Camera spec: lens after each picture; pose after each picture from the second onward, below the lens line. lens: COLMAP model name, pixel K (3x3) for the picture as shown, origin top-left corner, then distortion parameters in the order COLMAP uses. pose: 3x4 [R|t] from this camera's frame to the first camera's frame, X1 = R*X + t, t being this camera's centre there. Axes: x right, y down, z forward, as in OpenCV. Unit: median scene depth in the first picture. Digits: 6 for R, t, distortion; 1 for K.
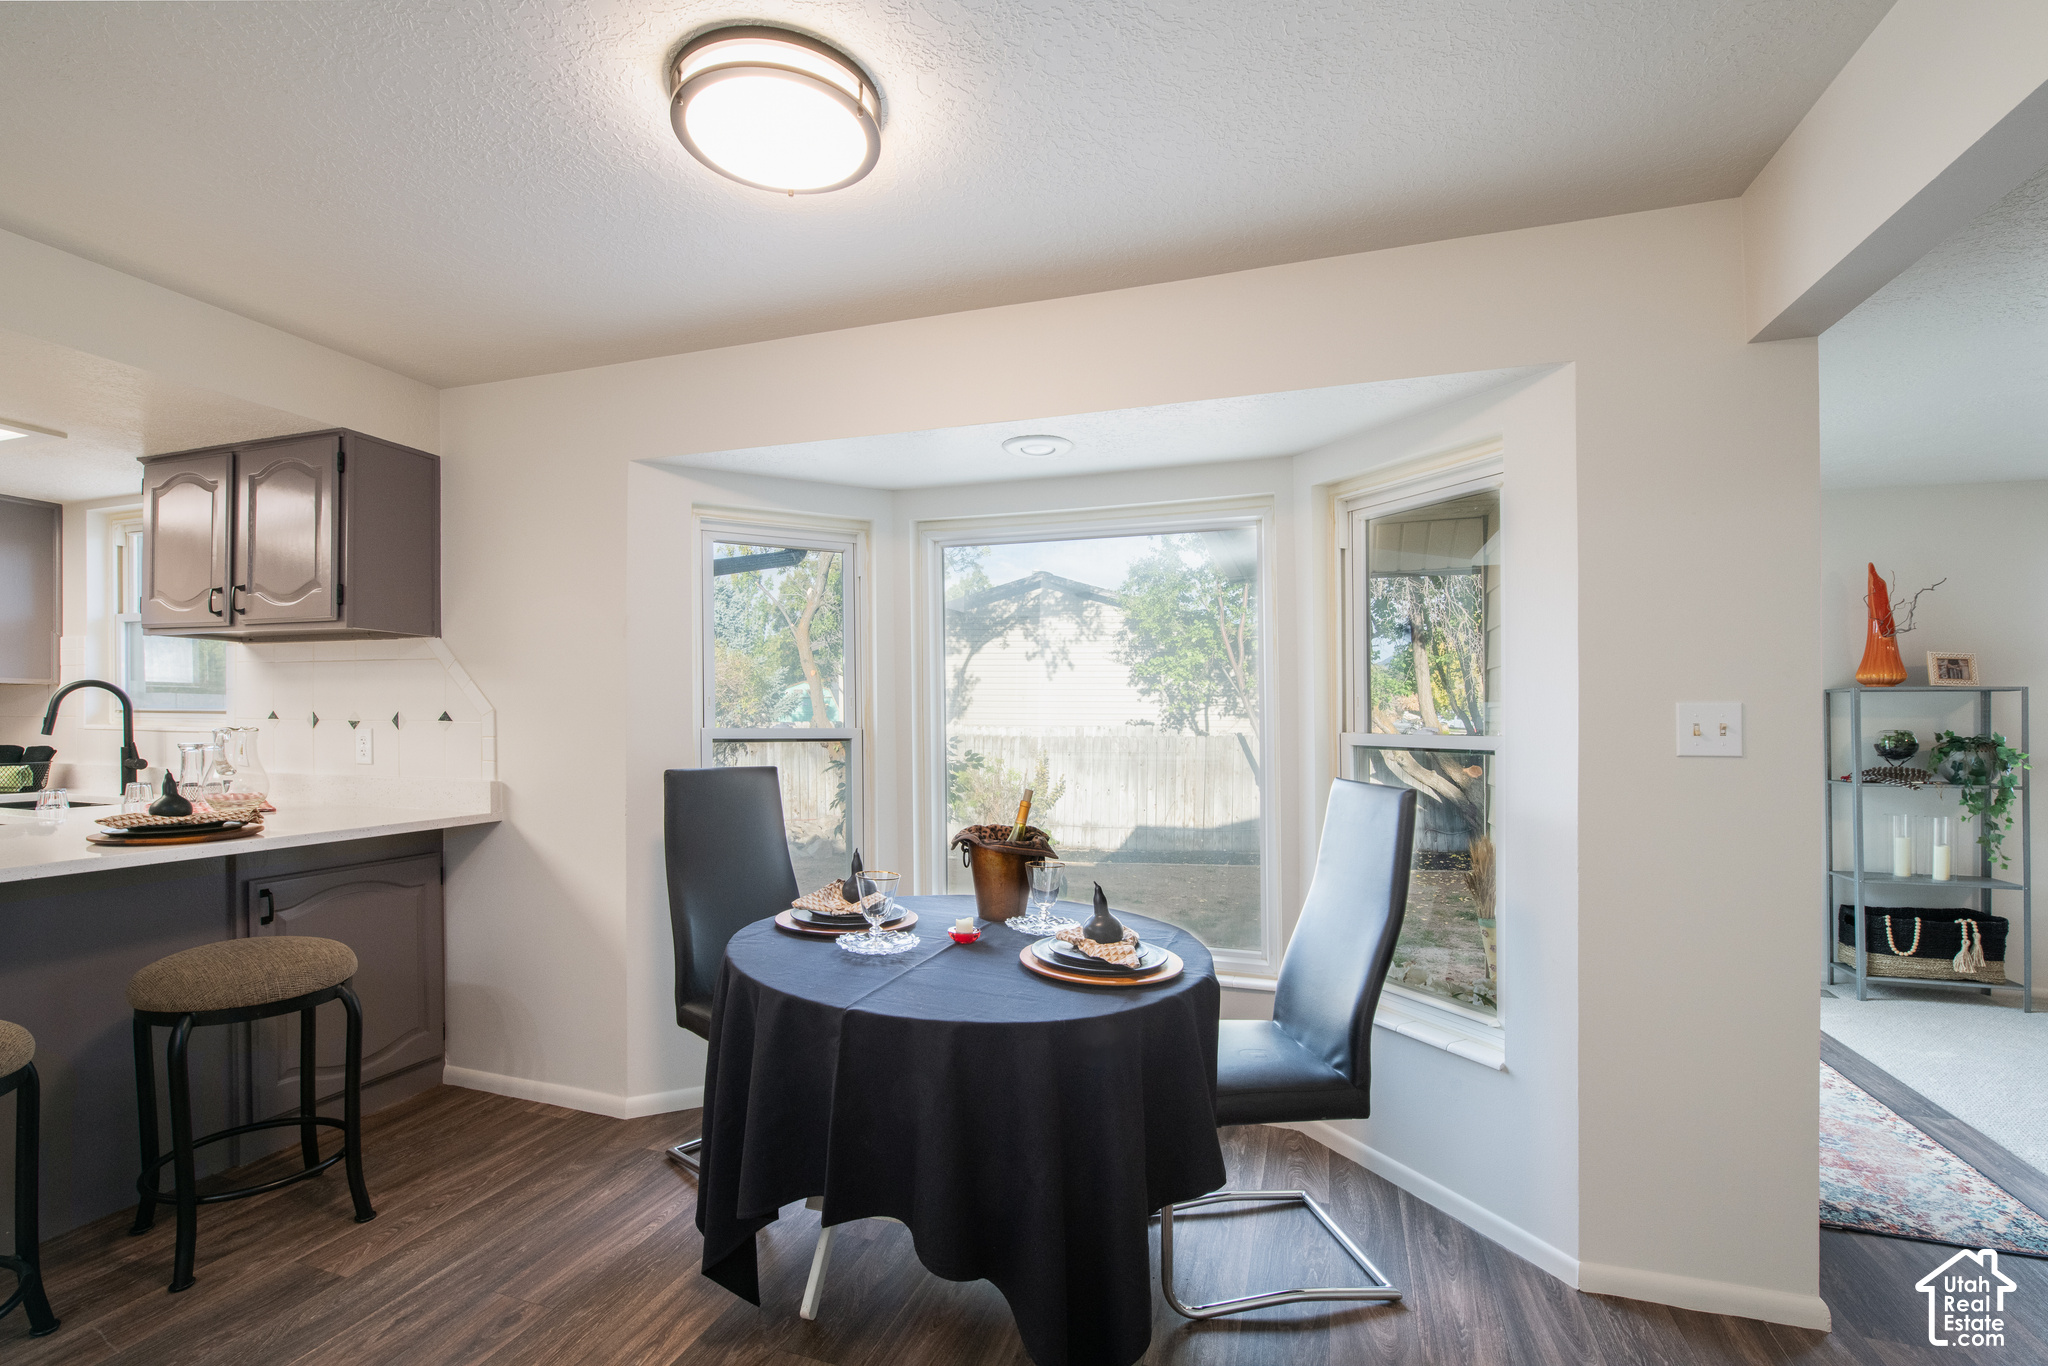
lens RADIAL K [[848.8, 0, 1024.0], [0, 848.8, 714.1], [0, 0, 1]] dist [0.000996, -0.009305]
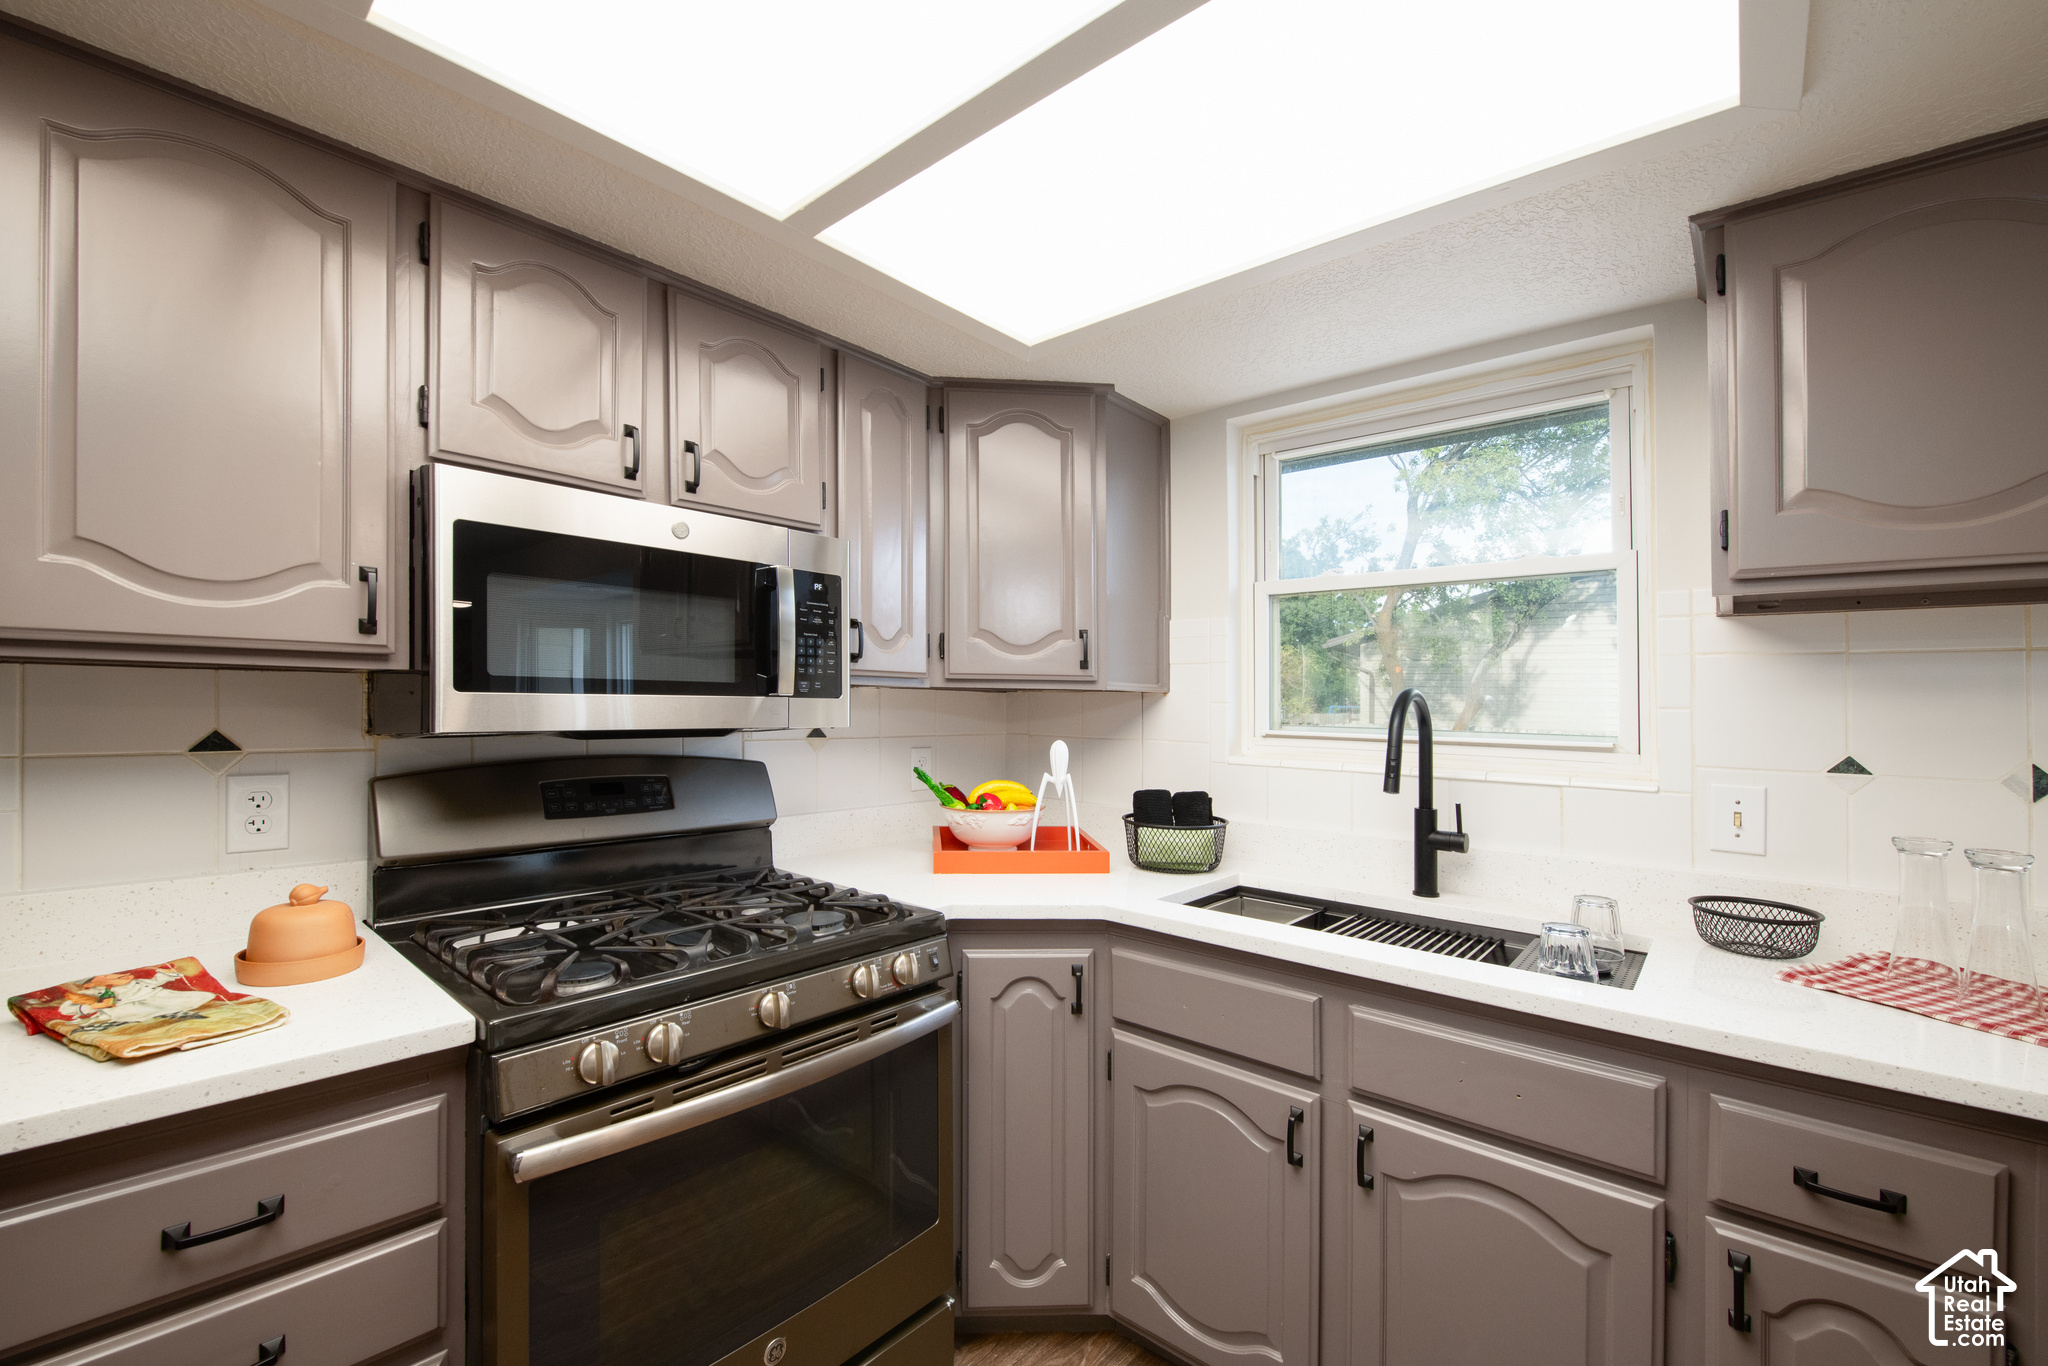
lens RADIAL K [[839.1, 0, 1013.1], [0, 839.1, 708.4], [0, 0, 1]] dist [-0.021028, -0.000253]
pose [[0.905756, 0.009425, -0.423696, -1.209682], [-0.007695, 0.999954, 0.005795, -0.031440], [0.423731, -0.001989, 0.905786, 0.433252]]
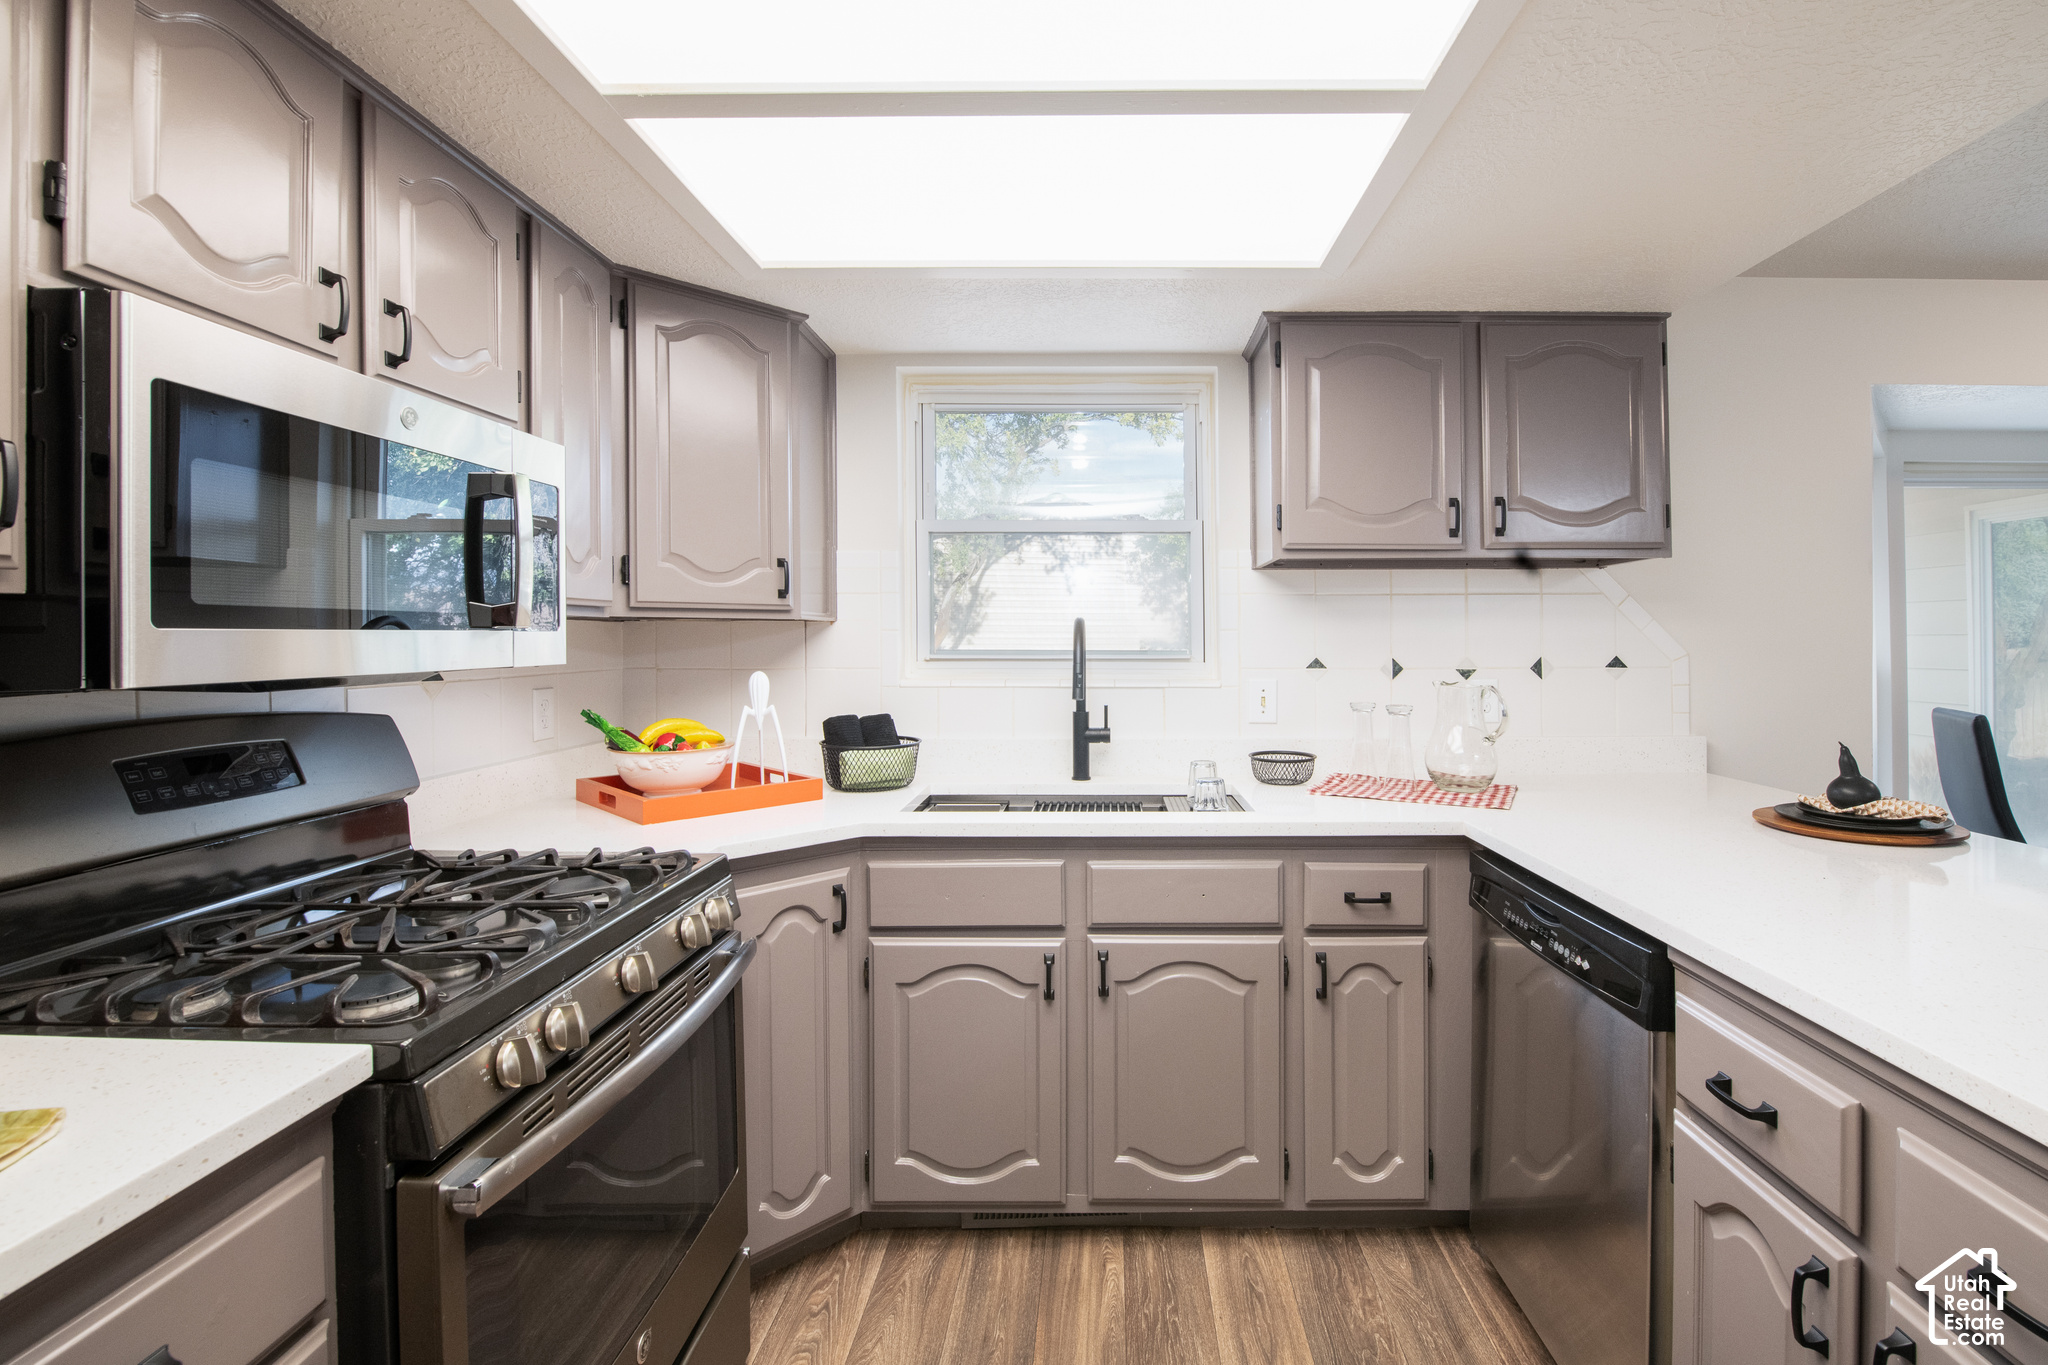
lens RADIAL K [[899.4, 0, 1099.8], [0, 899.4, 649.4], [0, 0, 1]] dist [-0.022492, -0.000036]
pose [[0.958178, -0.012786, 0.285887, -1.417518], [0.007192, 0.999762, 0.020612, -0.031724], [-0.286082, -0.017694, 0.958042, 0.306861]]
